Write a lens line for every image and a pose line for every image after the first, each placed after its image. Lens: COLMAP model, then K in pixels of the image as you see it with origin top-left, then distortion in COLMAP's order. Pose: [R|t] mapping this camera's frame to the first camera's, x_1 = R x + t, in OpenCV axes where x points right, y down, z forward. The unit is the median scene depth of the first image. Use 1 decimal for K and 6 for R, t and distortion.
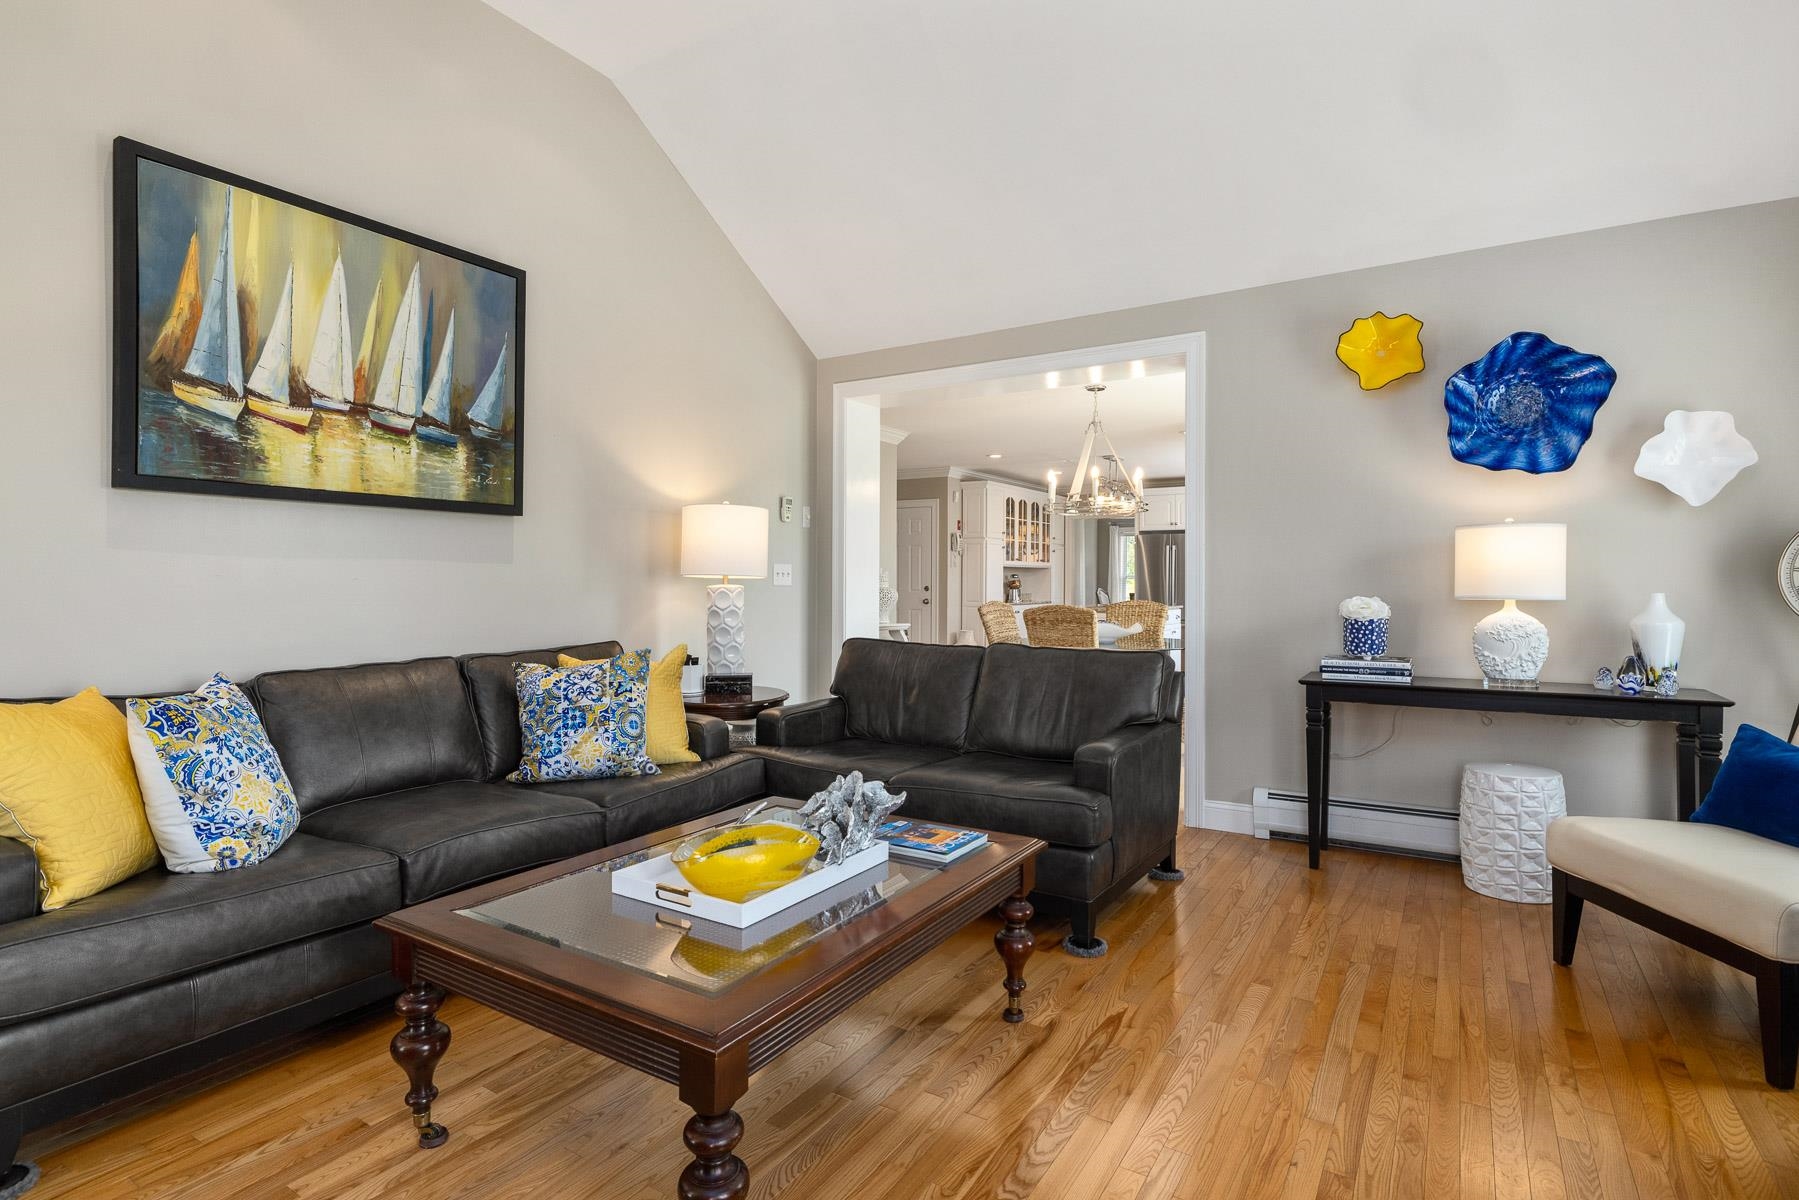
lens RADIAL K [[904.0, 0, 904.2], [0, 904.0, 573.5], [0, 0, 1]] dist [0.001104, 0.000165]
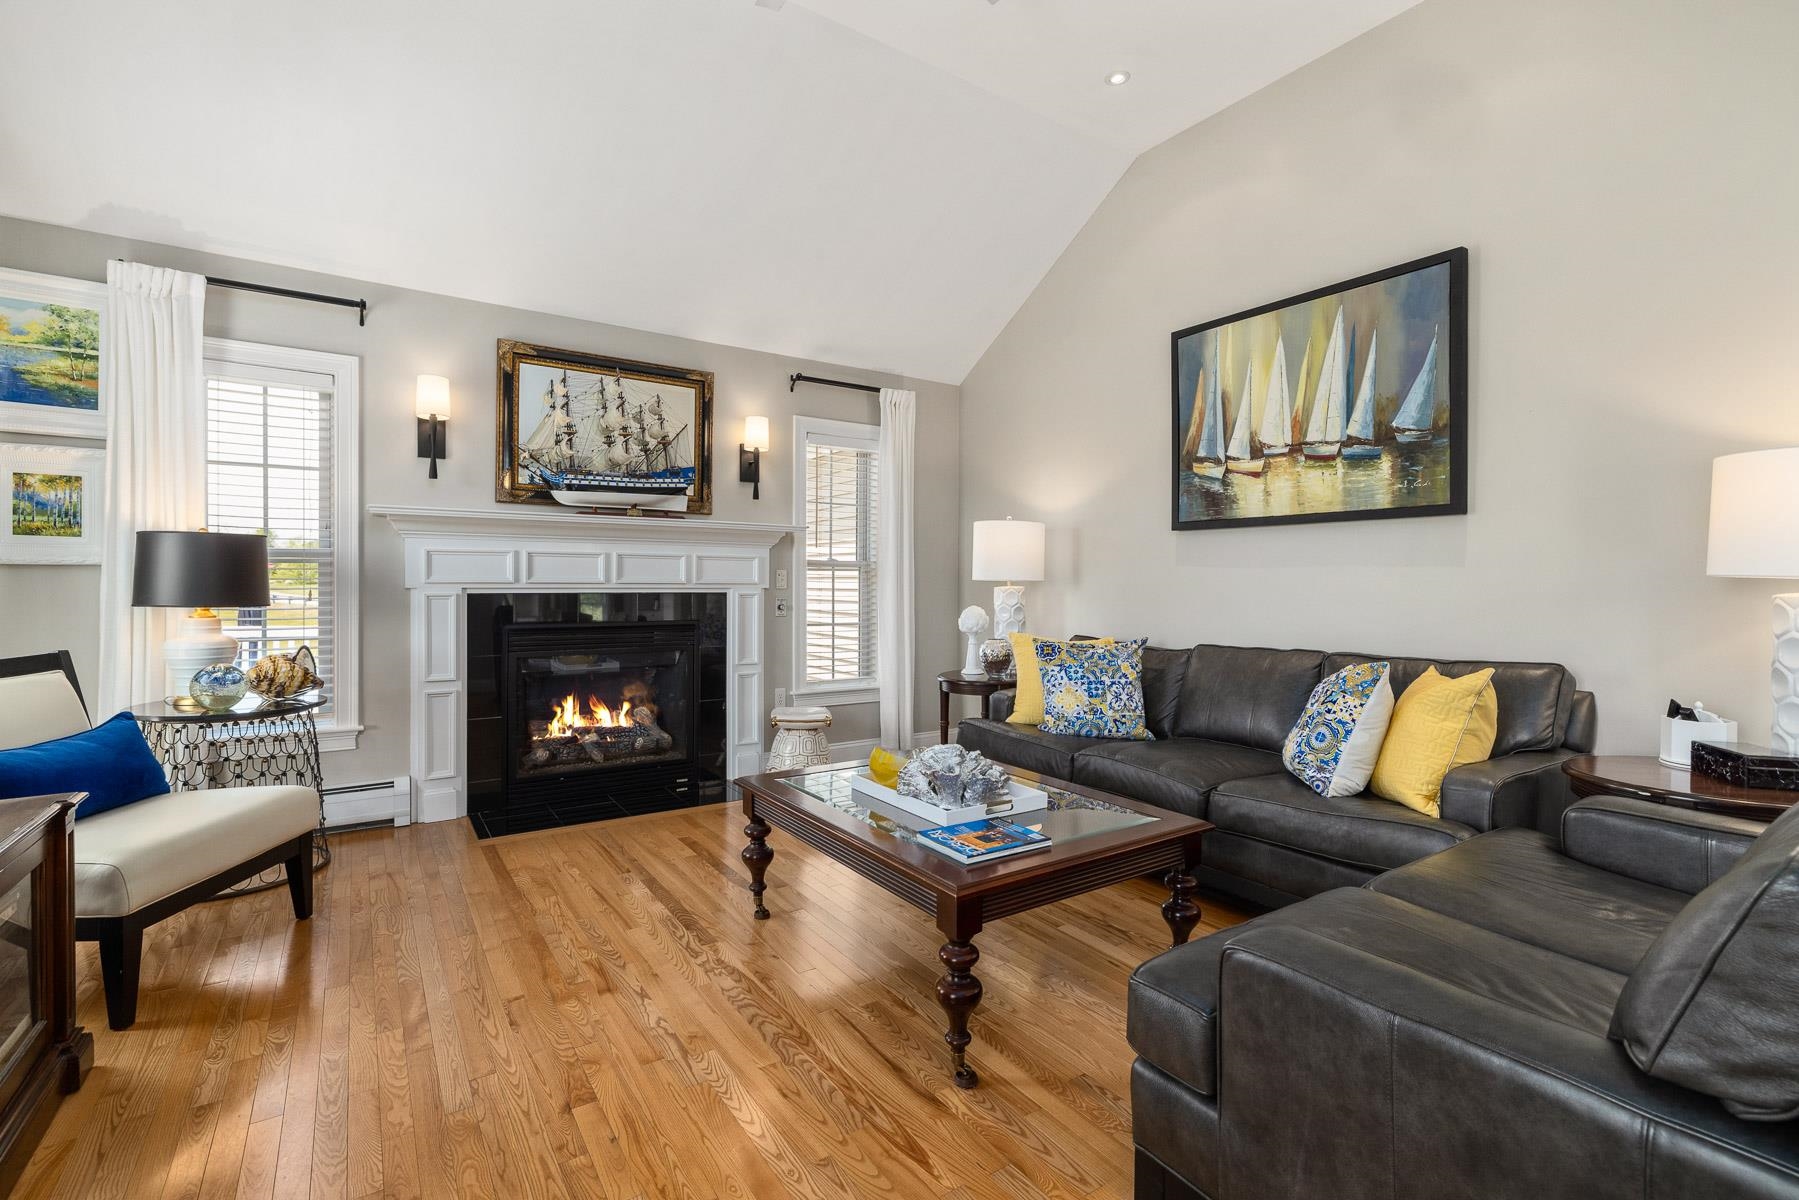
lens RADIAL K [[807.2, 0, 907.1], [0, 807.2, 582.7], [0, 0, 1]] dist [-0.007958, 0.000315]
pose [[-0.400736, -0.004560, -0.916182, 0.644669], [0.000479, 0.999986, -0.005187, 0.011538], [0.916194, -0.002518, -0.400728, 0.949643]]
